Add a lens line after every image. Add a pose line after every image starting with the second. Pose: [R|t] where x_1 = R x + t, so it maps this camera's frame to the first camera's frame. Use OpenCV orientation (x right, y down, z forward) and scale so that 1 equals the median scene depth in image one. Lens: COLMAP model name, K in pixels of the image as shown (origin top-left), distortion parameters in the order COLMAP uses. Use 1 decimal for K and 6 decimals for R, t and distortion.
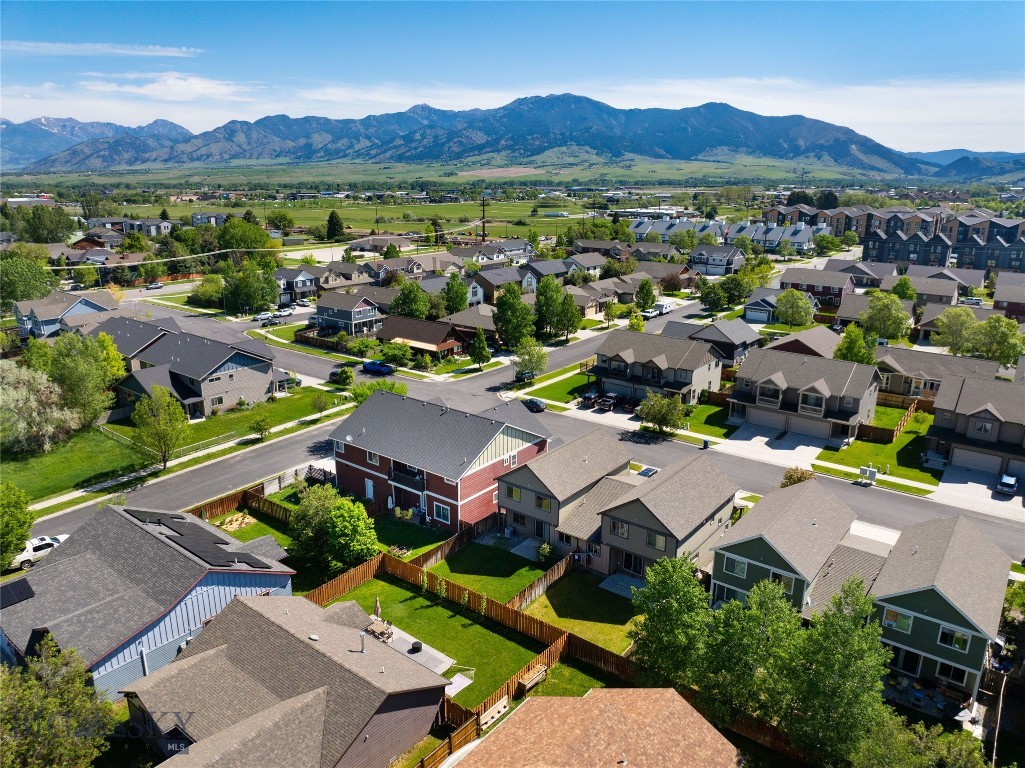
lens RADIAL K [[729.8, 0, 512.5], [0, 729.8, 384.0], [0, 0, 1]] dist [-0.037472, -0.001092]
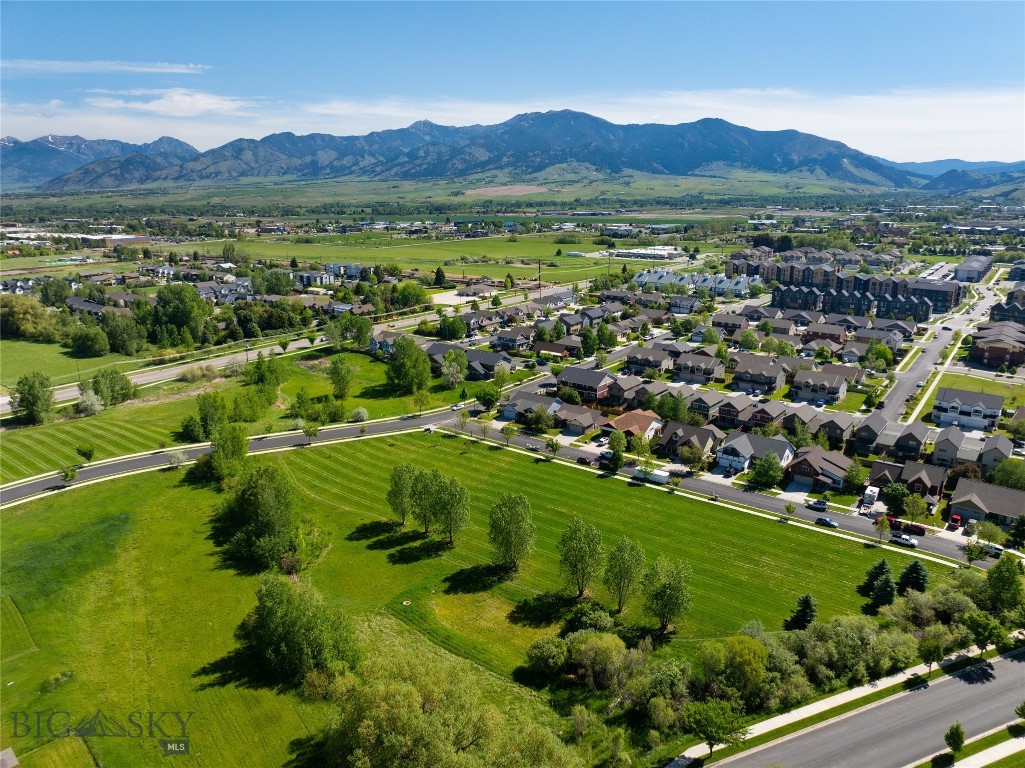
lens RADIAL K [[717.6, 0, 512.5], [0, 717.6, 384.0], [0, 0, 1]] dist [-0.029913, -0.003612]
pose [[0.999960, -0.008332, -0.003326, -0.132170], [0.008284, 0.999867, -0.014022, 0.042312], [0.003442, 0.013994, 0.999896, -0.726602]]
